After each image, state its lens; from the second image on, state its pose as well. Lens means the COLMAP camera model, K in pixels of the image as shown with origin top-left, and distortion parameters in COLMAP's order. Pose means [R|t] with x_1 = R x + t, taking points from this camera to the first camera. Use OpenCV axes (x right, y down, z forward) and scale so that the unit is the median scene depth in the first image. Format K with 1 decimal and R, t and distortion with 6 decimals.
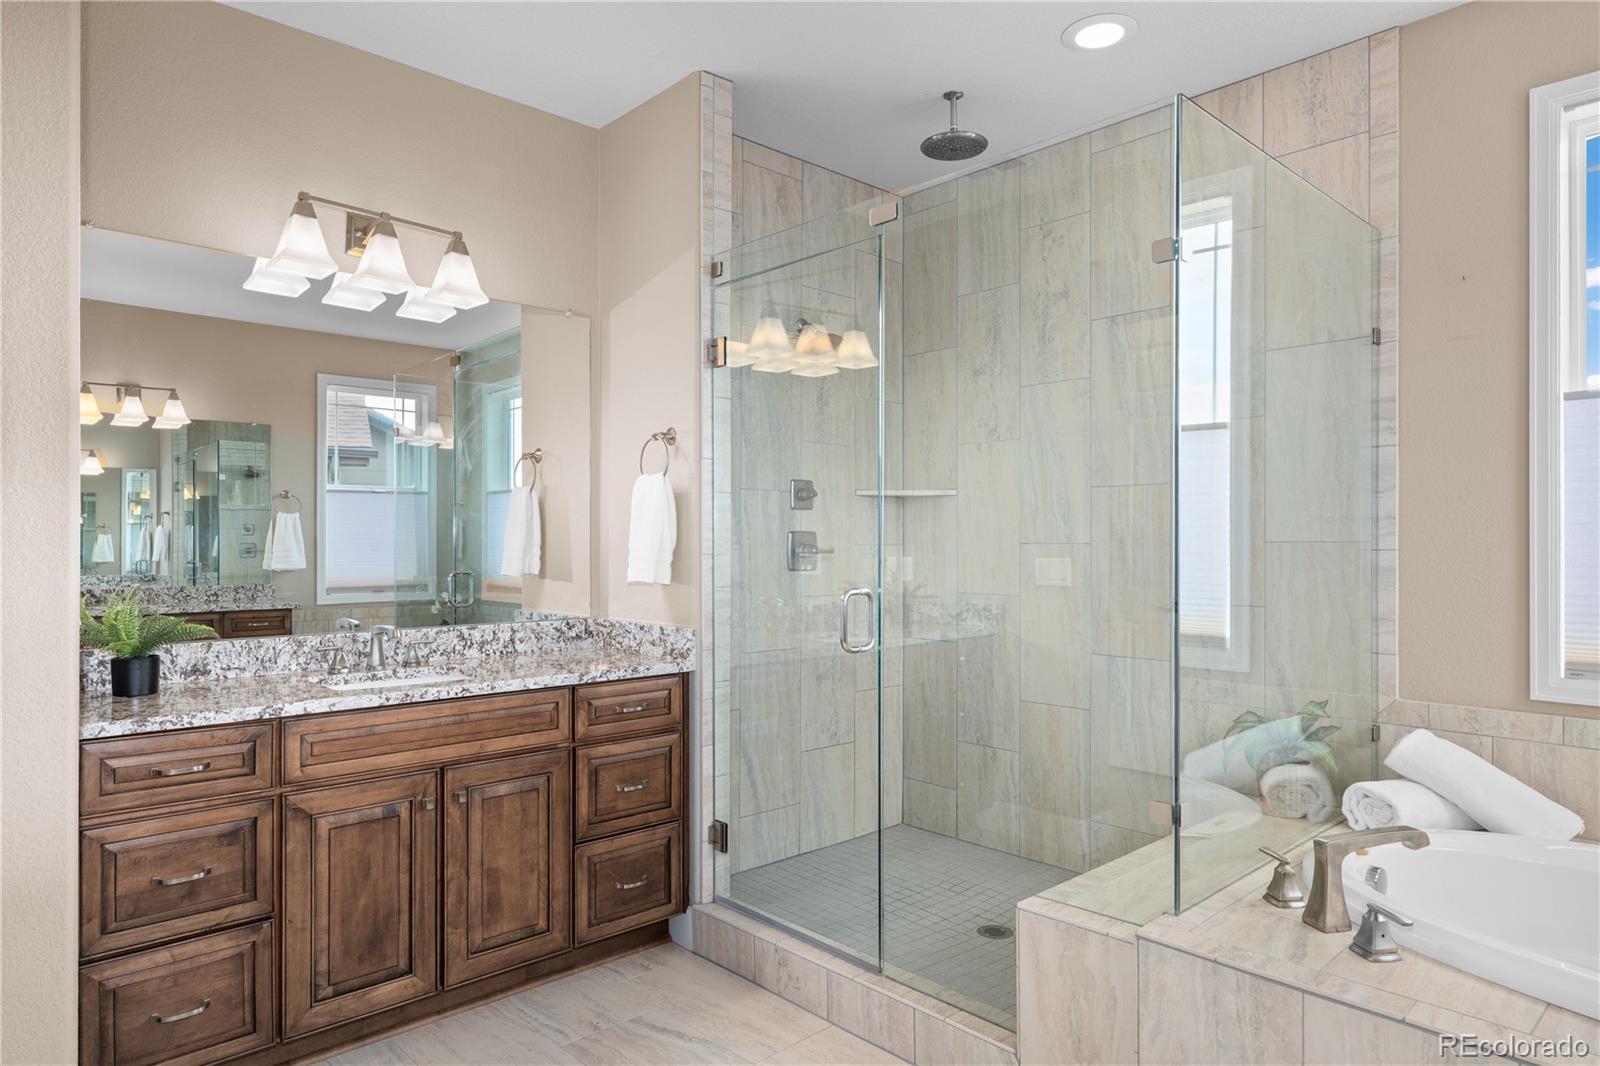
lens RADIAL K [[951.4, 0, 795.5], [0, 951.4, 542.0], [0, 0, 1]] dist [-0.007014, 0.002484]
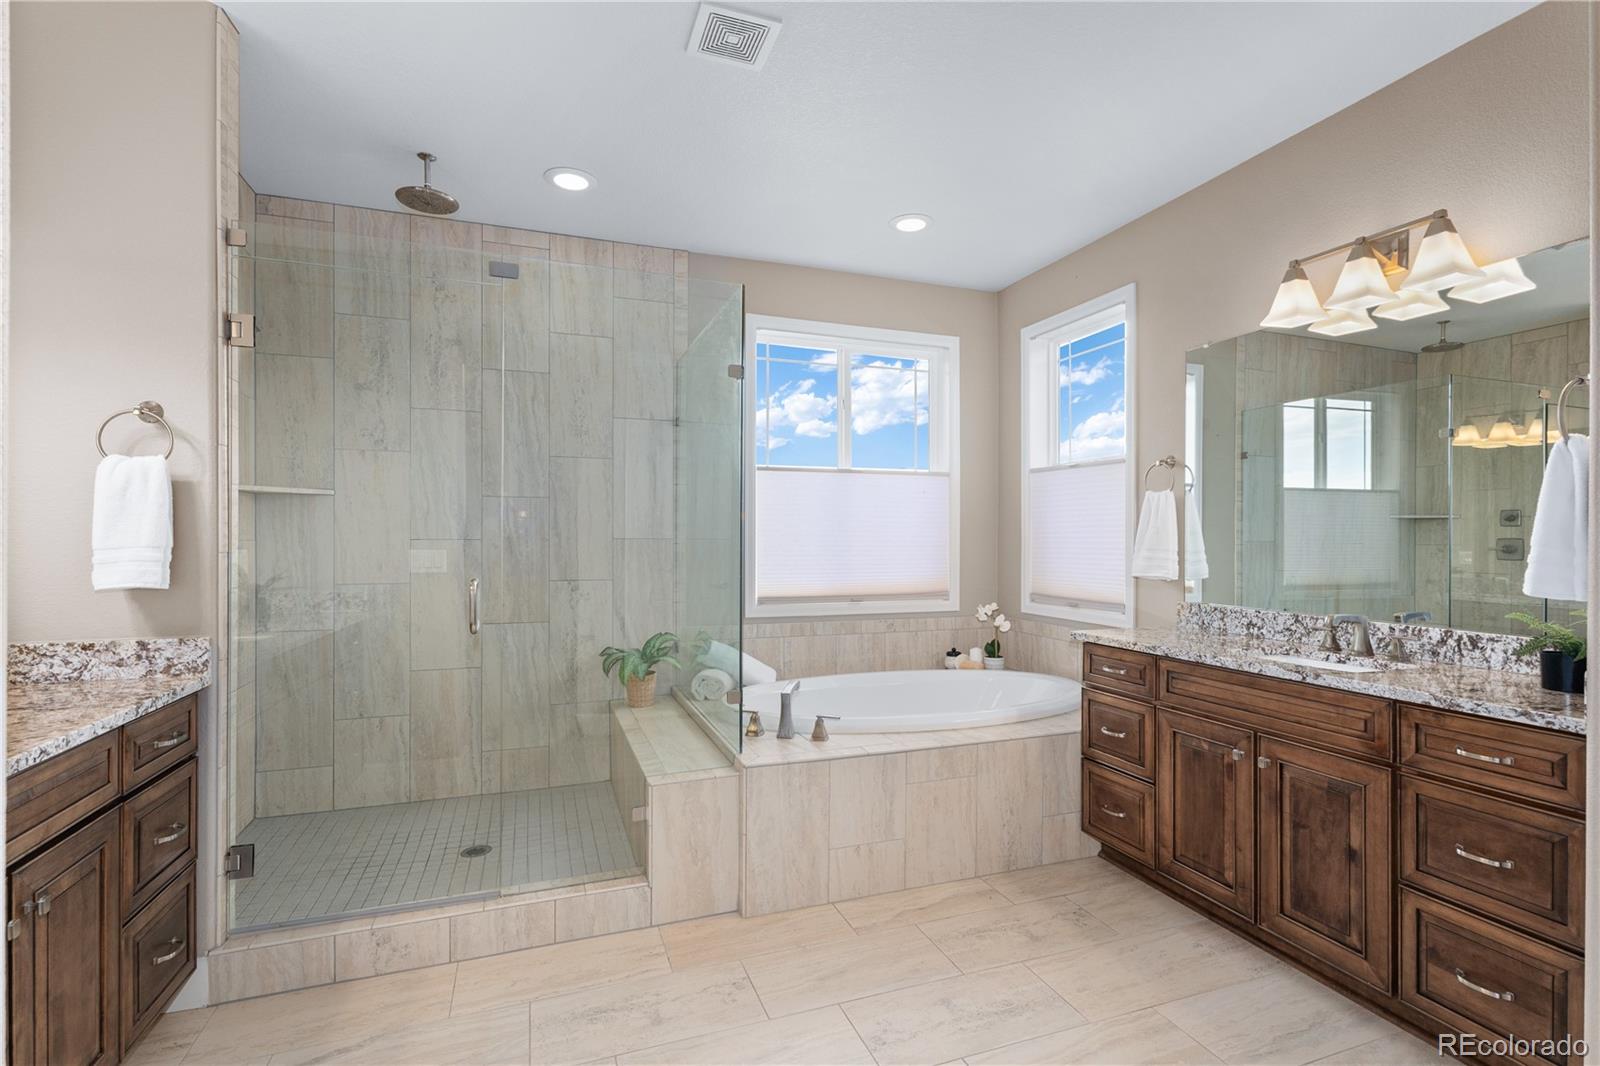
lens RADIAL K [[742.9, 0, 791.3], [0, 742.9, 533.9], [0, 0, 1]] dist [0.004980, 0.001458]
pose [[0.408177, 0.005635, 0.912886, -0.508800], [-0.004140, 0.999982, -0.004322, -0.003581], [-0.912894, -0.002015, 0.408193, 0.222055]]
